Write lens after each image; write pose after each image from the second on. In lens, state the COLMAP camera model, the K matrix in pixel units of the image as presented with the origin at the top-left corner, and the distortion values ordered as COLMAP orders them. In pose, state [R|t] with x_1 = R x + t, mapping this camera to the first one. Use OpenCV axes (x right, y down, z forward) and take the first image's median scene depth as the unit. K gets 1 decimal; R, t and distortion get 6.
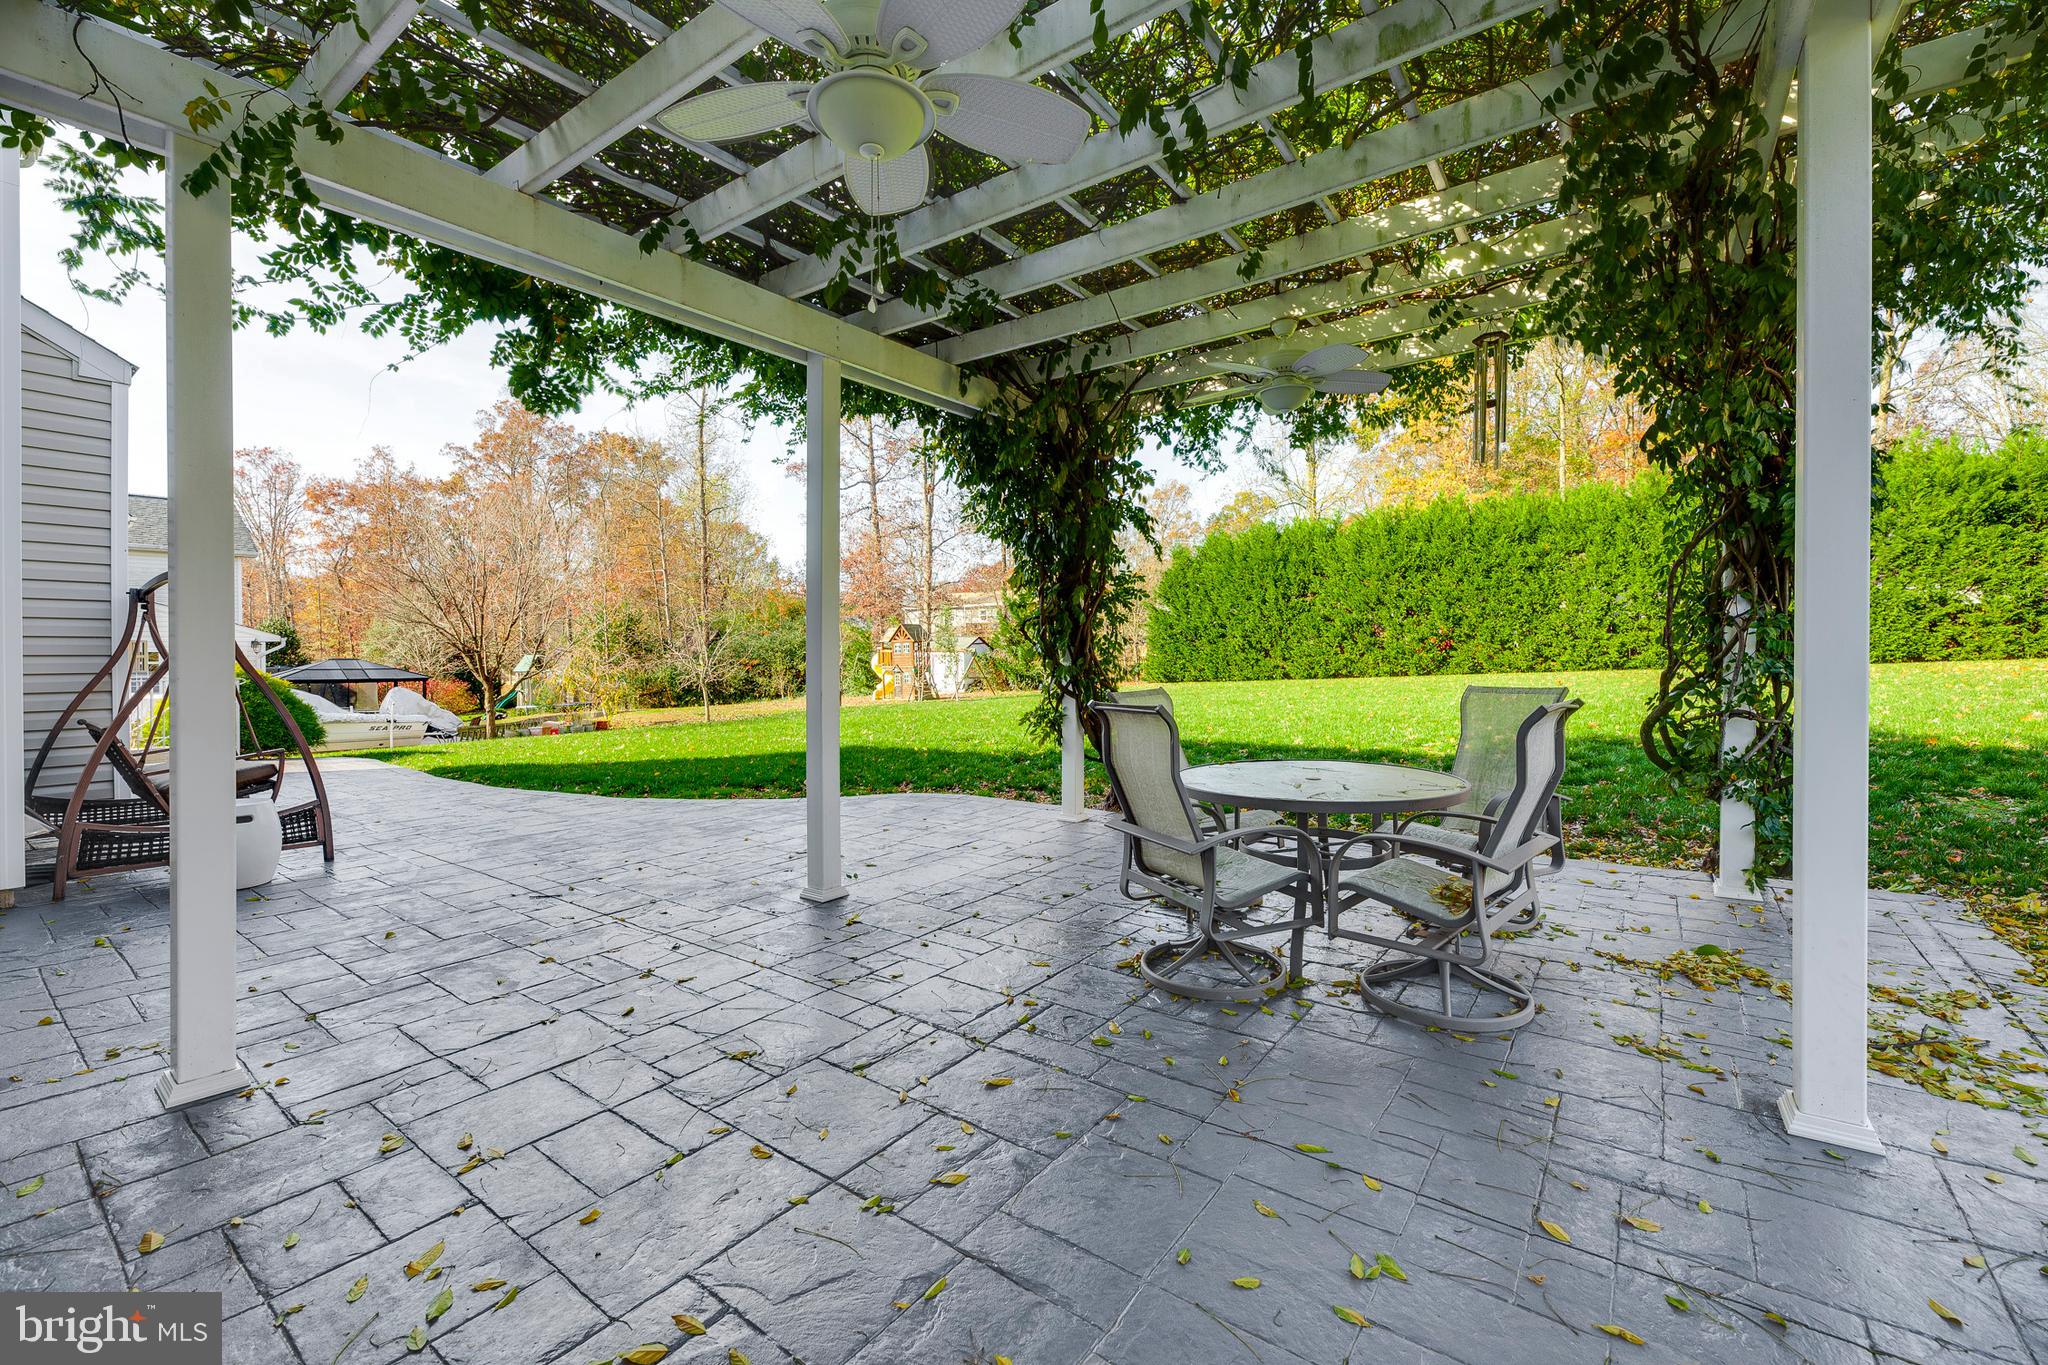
lens RADIAL K [[861.0, 0, 1030.1], [0, 861.0, 656.0], [0, 0, 1]] dist [-0.001259, -0.000087]
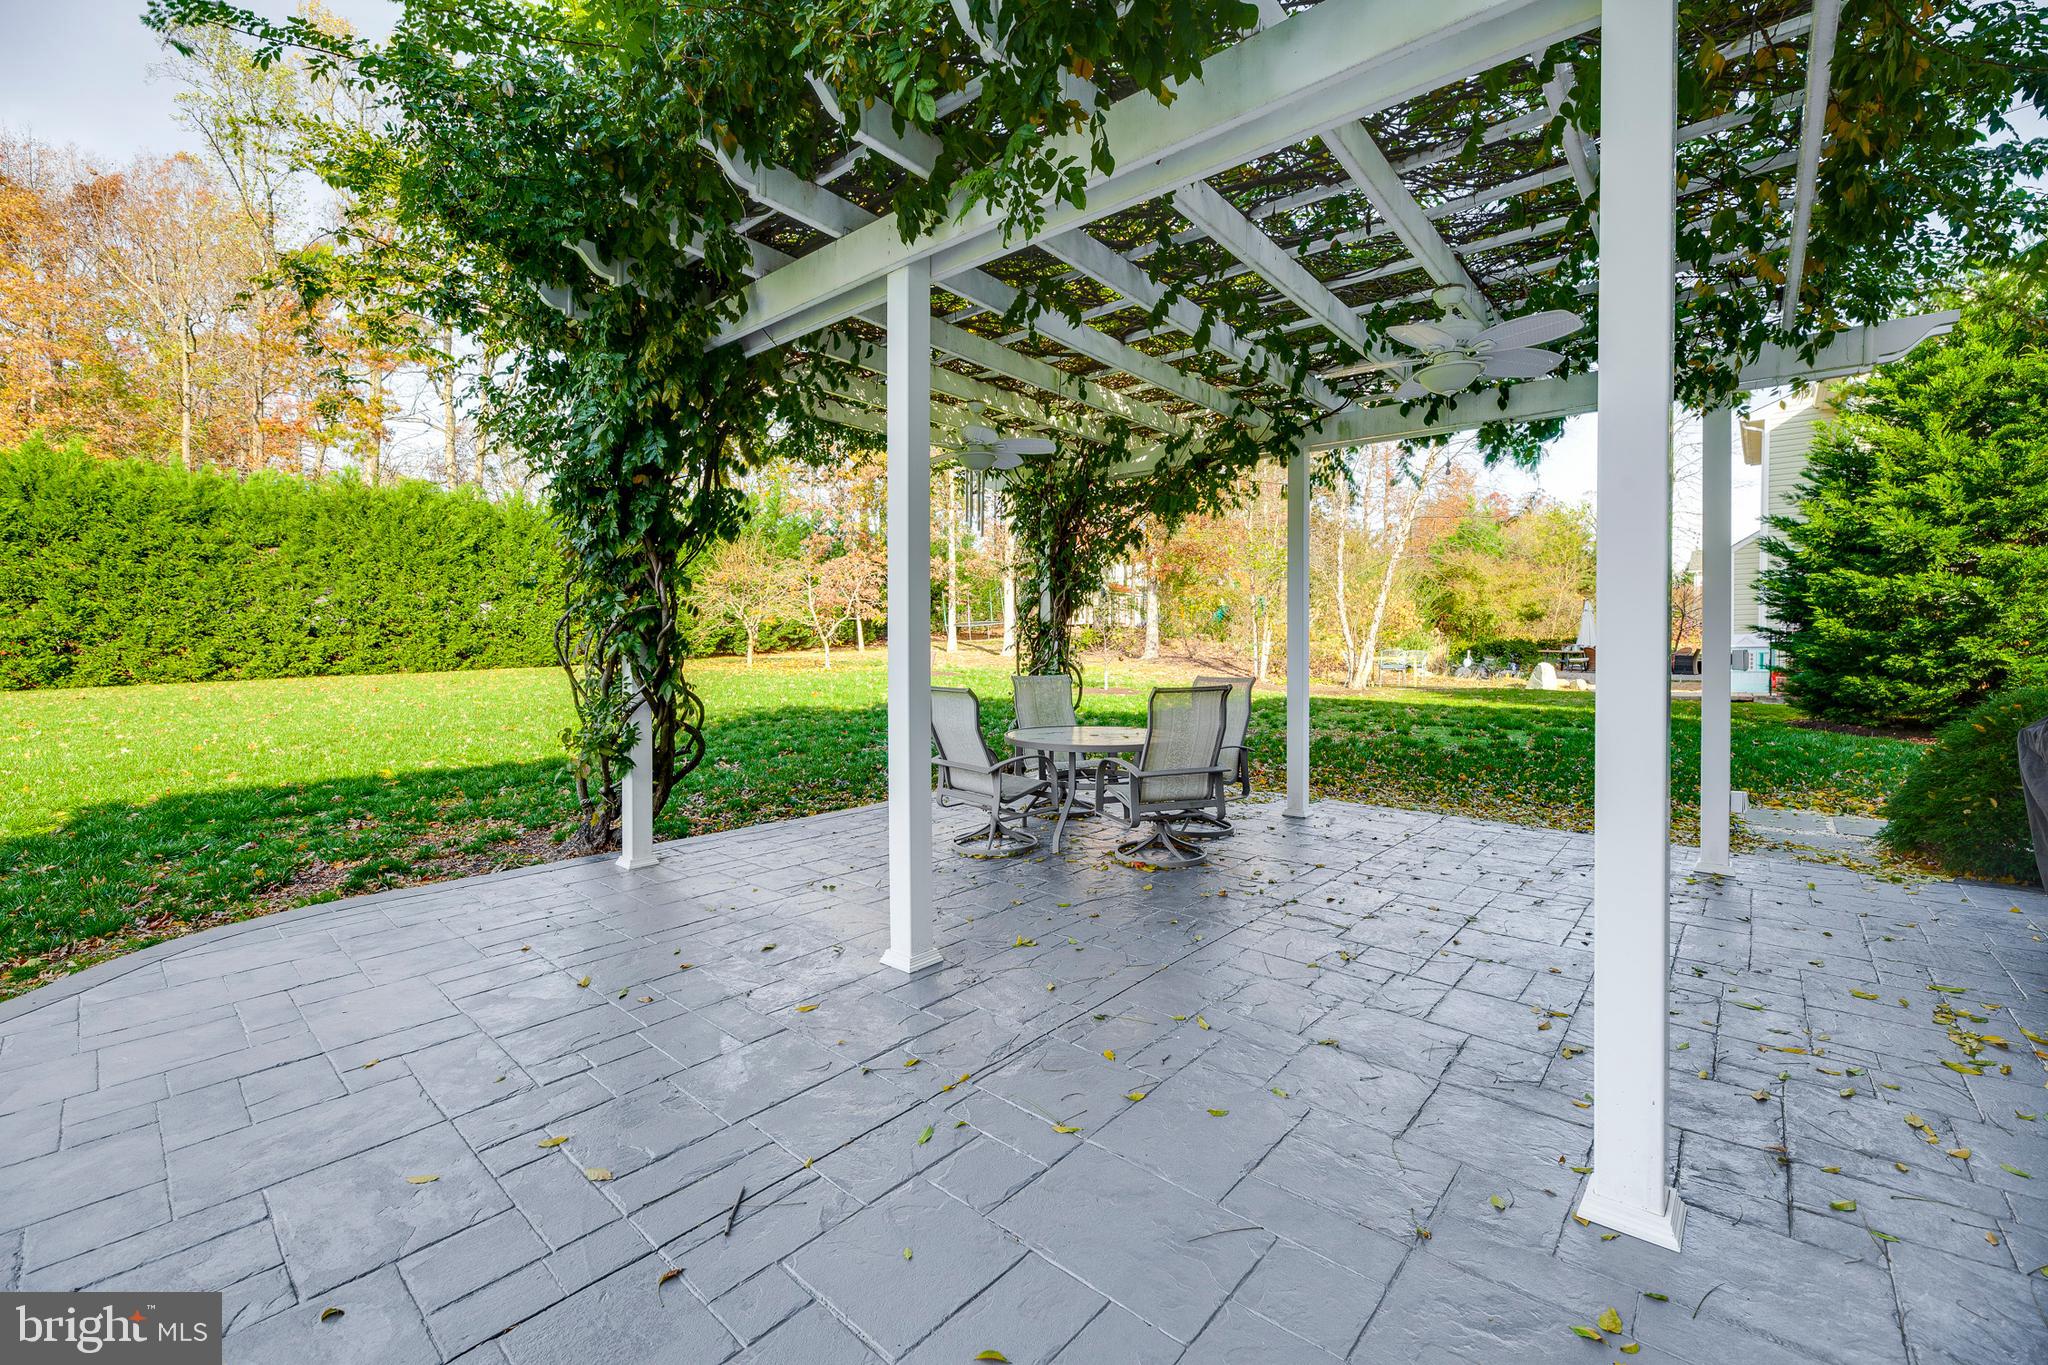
lens RADIAL K [[827.5, 0, 1024.0], [0, 827.5, 682.5], [0, 0, 1]] dist [-0.001154, -0.000192]
pose [[0.078714, -0.028372, 0.996493, -0.166085], [0.004251, 0.999595, 0.028125, 0.000674], [-0.996888, 0.002022, 0.078803, 0.142837]]
